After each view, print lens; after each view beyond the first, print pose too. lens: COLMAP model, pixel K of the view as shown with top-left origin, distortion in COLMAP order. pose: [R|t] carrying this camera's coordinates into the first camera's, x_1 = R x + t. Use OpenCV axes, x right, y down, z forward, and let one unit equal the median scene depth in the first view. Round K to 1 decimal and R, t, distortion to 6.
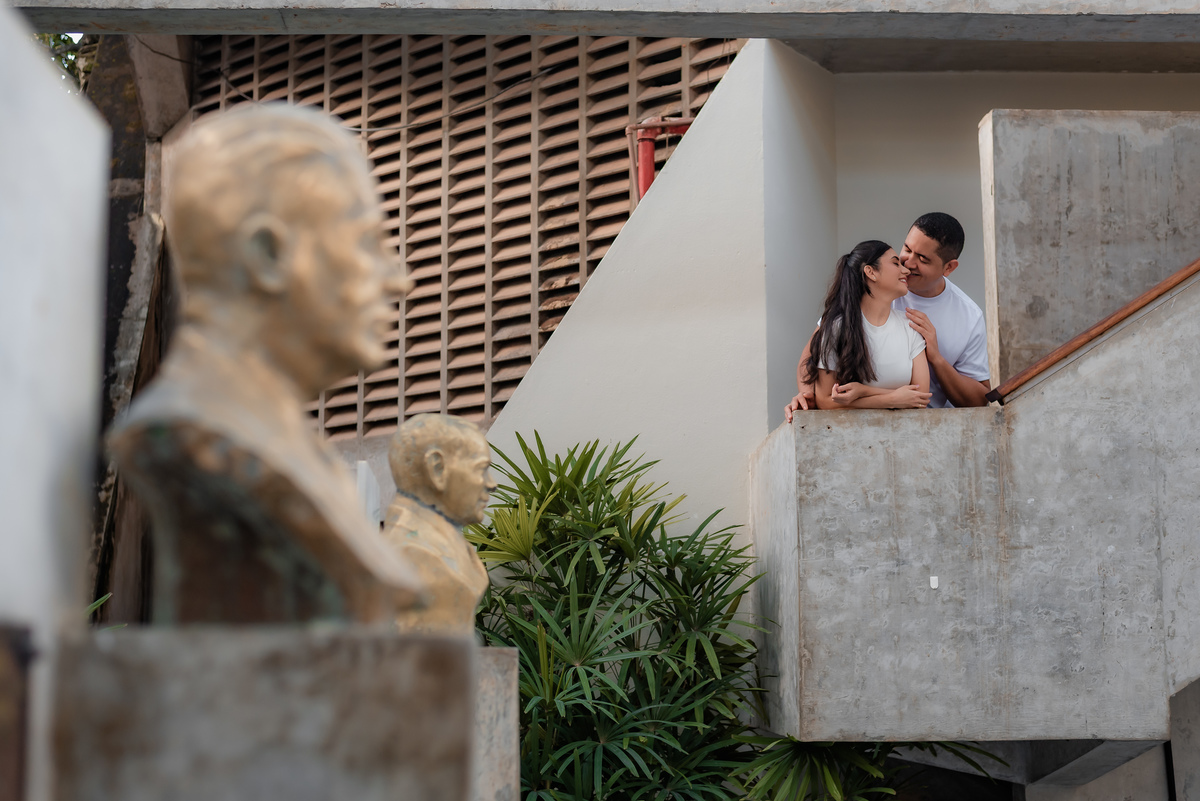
lens RADIAL K [[1813.8, 0, 596.6], [0, 1813.8, 375.0], [0, 0, 1]] dist [0.018750, -0.003982]
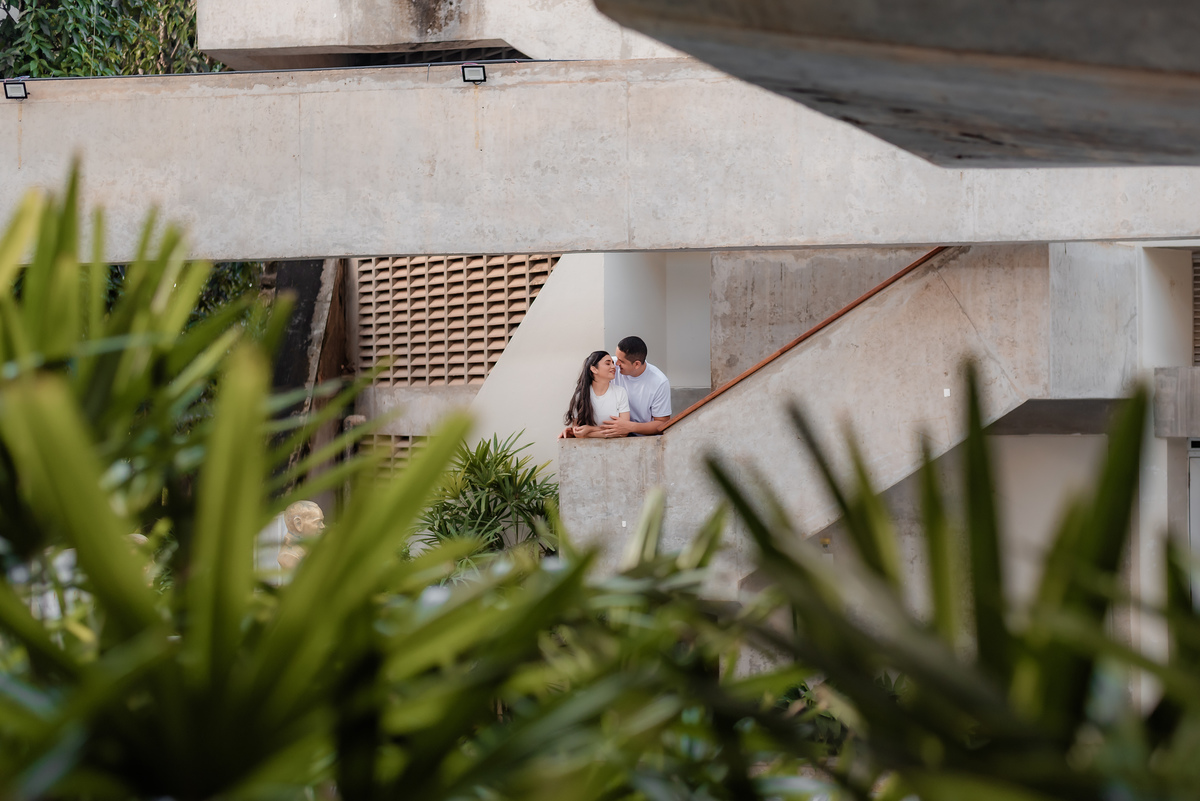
lens RADIAL K [[1813.8, 0, 596.6], [0, 1813.8, 375.0], [0, 0, 1]] dist [0.018750, -0.003982]
pose [[0.978762, -0.005649, -0.204922, 0.559283], [0.034977, 0.989565, 0.139779, -0.328408], [0.201995, -0.143978, 0.968746, -0.930332]]
